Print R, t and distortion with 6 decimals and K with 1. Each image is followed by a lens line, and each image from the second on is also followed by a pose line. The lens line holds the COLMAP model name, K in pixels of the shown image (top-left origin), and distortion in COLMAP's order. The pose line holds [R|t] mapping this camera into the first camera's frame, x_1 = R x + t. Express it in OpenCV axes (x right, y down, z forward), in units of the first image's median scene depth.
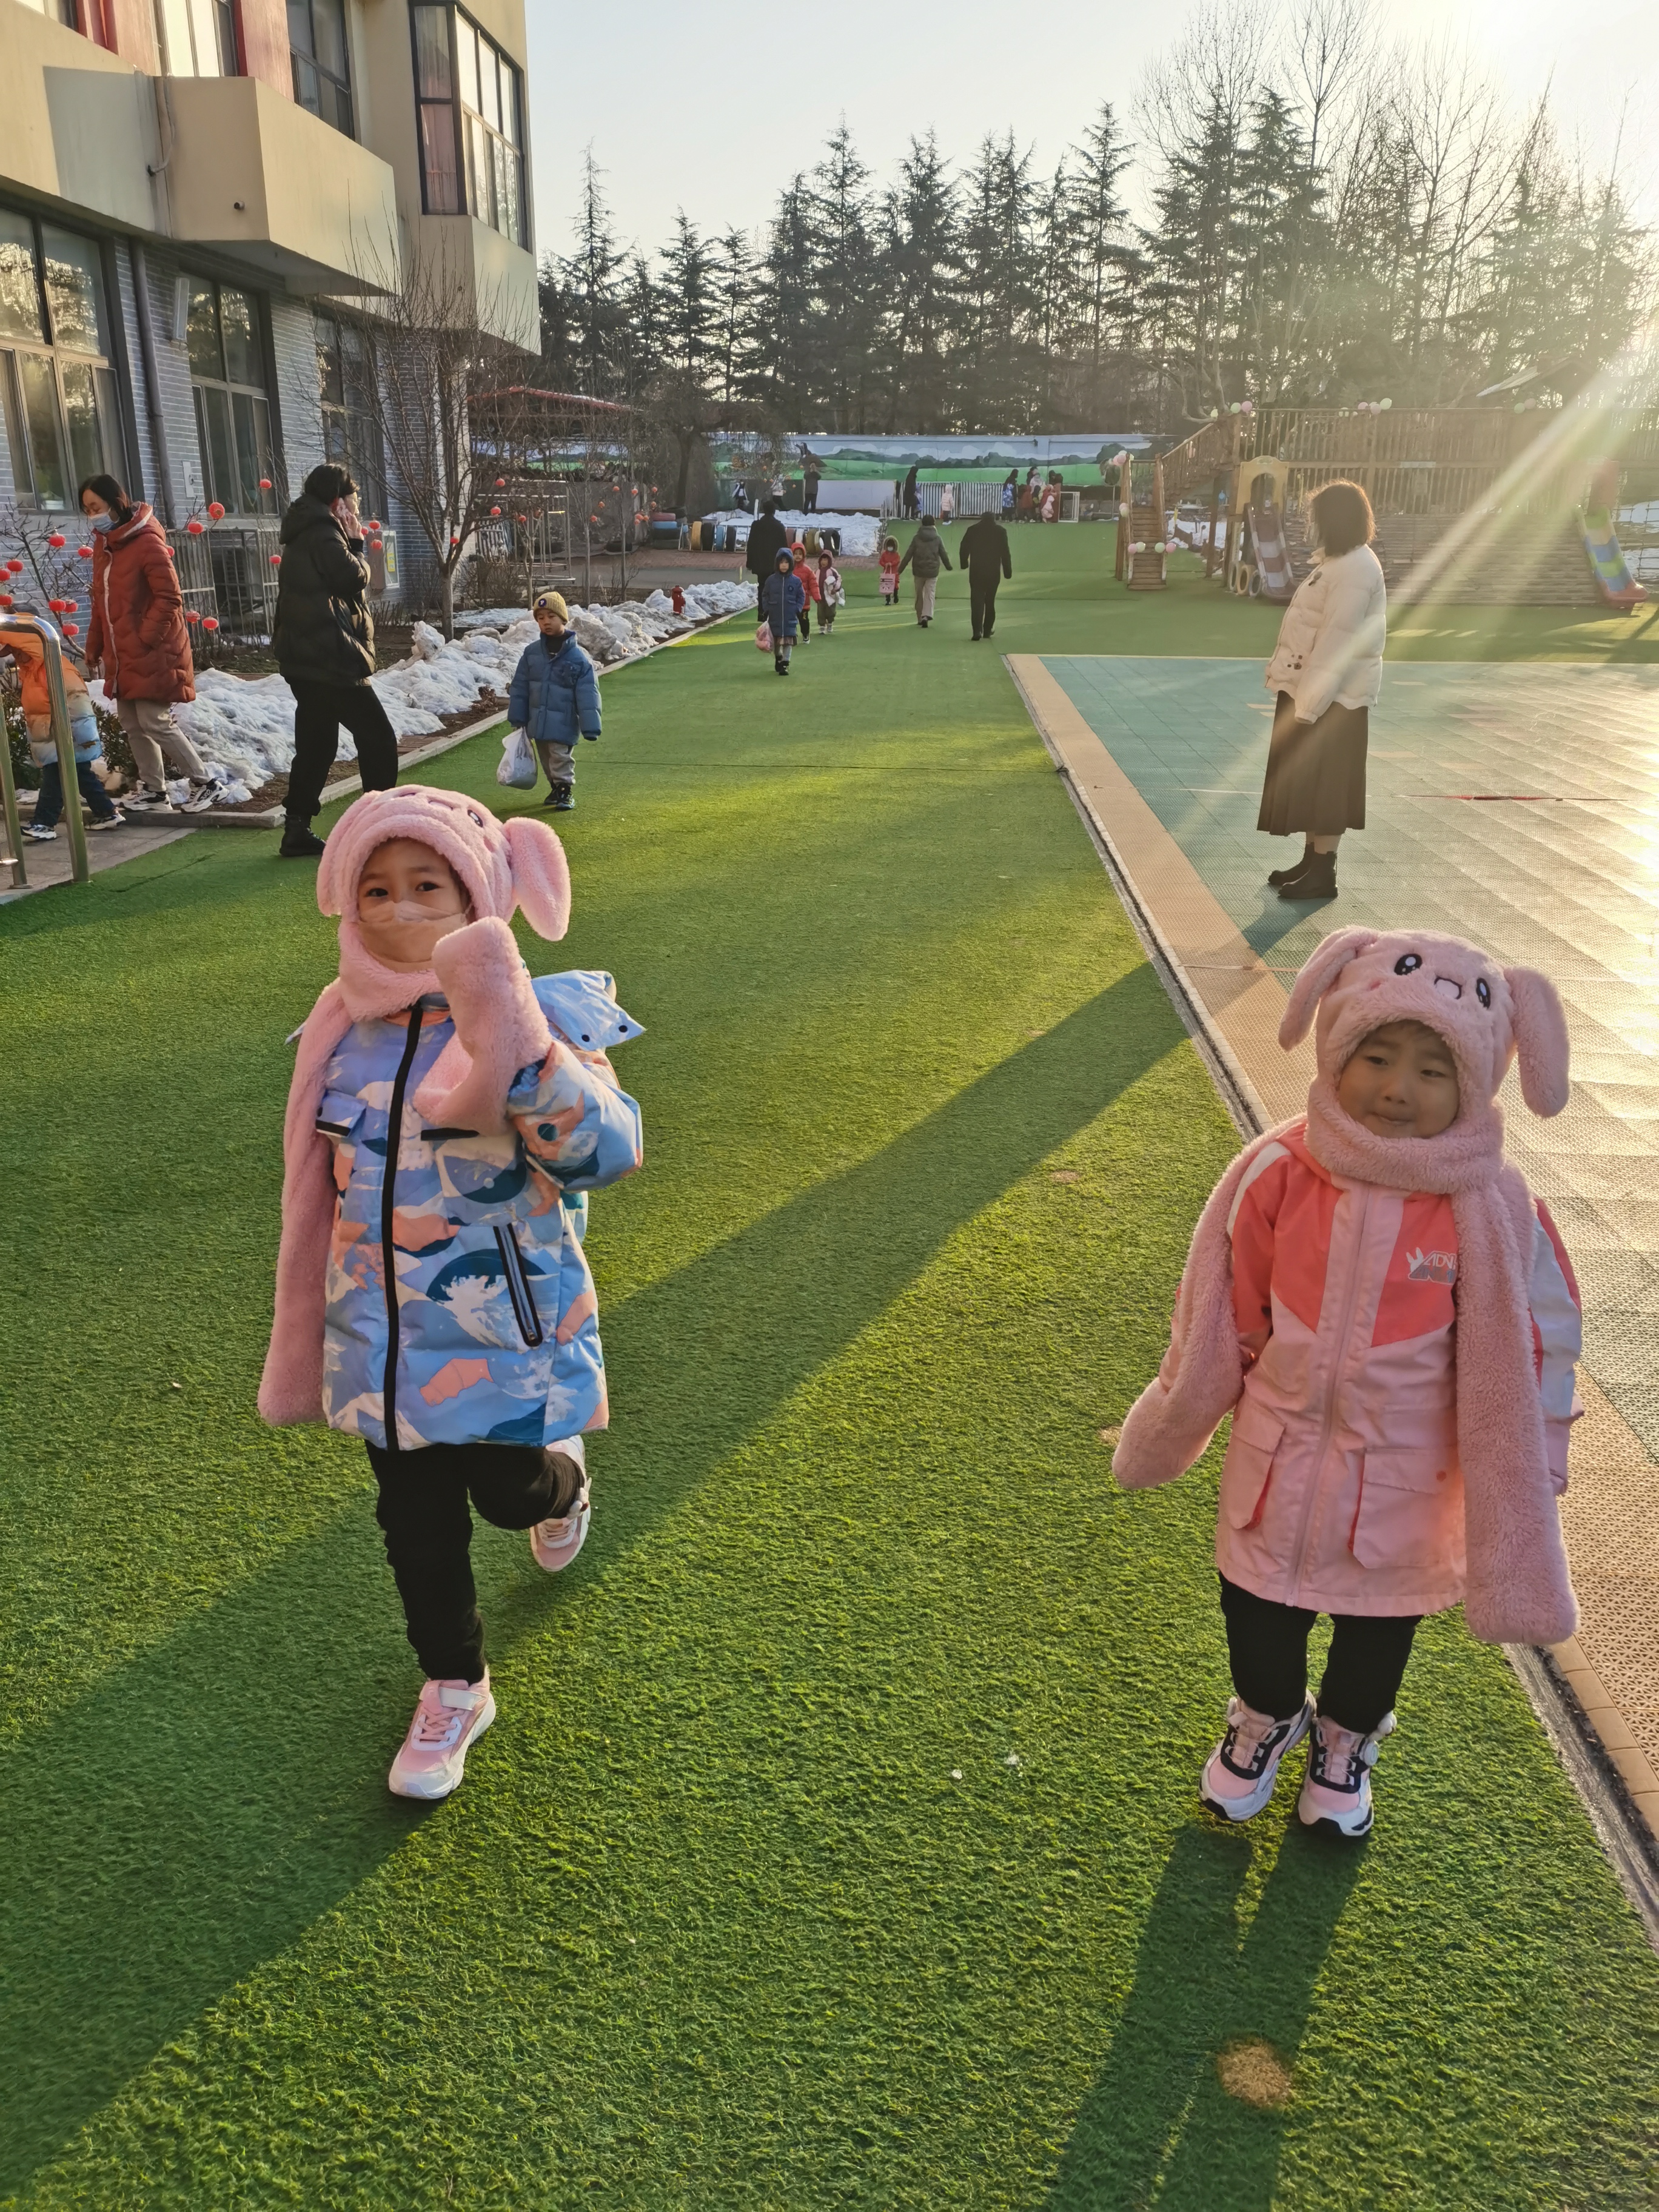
lens RADIAL K [[1717.1, 0, 825.3], [0, 1717.1, 1117.4], [0, 0, 1]] dist [0.058531, -0.023766]
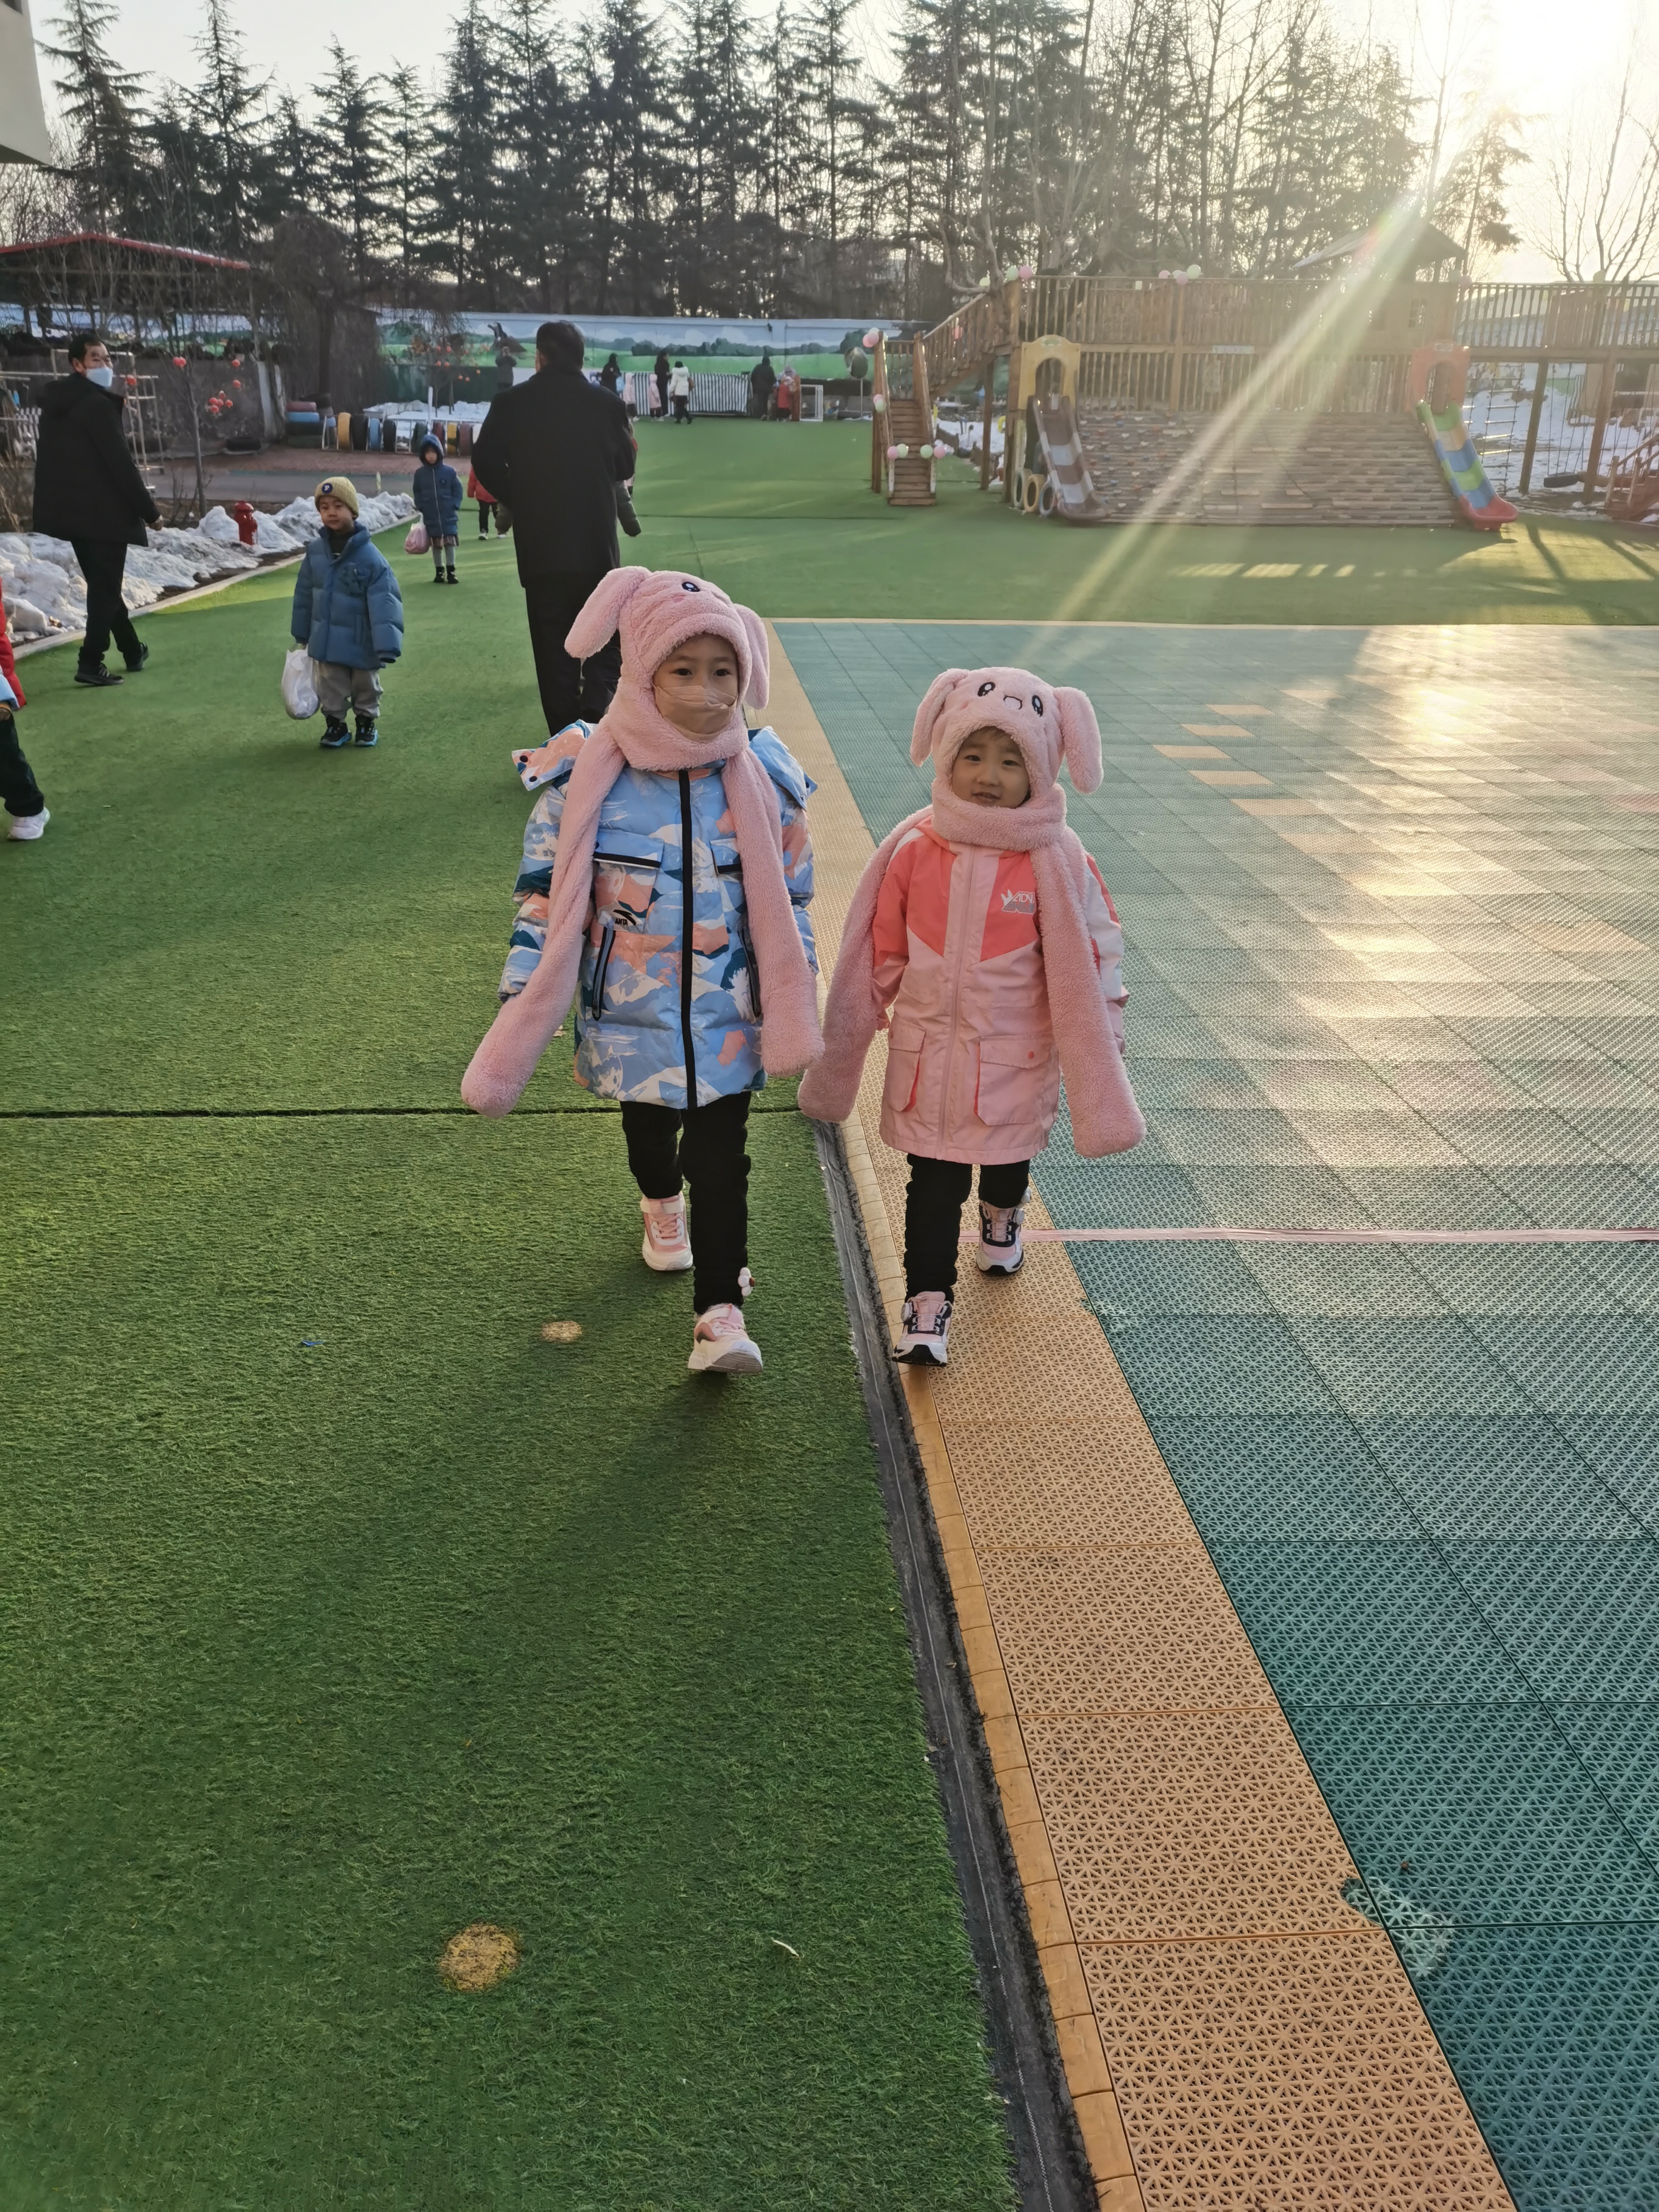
lens RADIAL K [[1717.1, 0, 839.6], [0, 1717.1, 1096.4], [0, 0, 1]] dist [0.058531, -0.023766]
pose [[0.989275, -0.049093, 0.137570, 0.017373], [0.043851, 0.998201, 0.040884, -0.039528], [-0.139330, -0.034413, 0.989648, 0.121727]]
